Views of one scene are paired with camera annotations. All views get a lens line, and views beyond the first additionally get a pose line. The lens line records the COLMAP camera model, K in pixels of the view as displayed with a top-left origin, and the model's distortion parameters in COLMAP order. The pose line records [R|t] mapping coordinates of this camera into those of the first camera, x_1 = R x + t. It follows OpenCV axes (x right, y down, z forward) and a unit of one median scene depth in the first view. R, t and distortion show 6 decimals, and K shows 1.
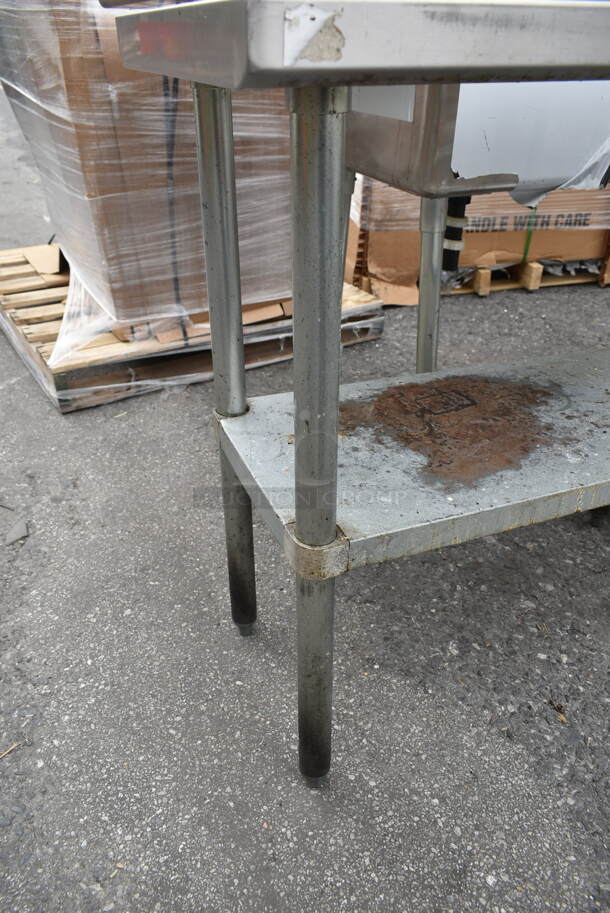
lens RADIAL K [[691.7, 0, 304.5], [0, 691.7, 455.0], [0, 0, 1]] dist [-0.020898, 0.008052]
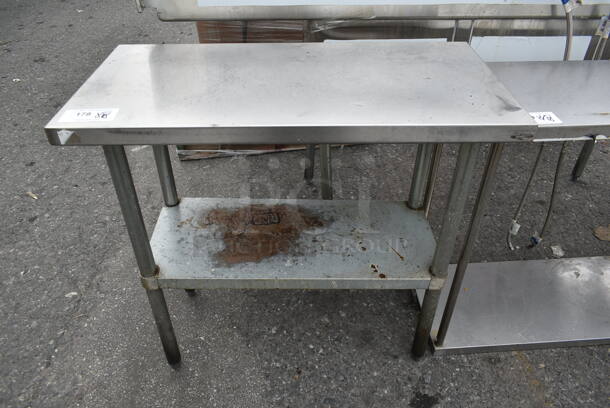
lens RADIAL K [[462.1, 0, 307.9], [0, 462.1, 205.2], [0, 0, 1]] dist [-0.020898, 0.008052]
pose [[0.937050, 0.217091, -0.273513, 0.565582], [-0.187086, 0.973474, 0.131708, -0.263764], [0.294851, -0.072246, 0.952808, -0.239917]]
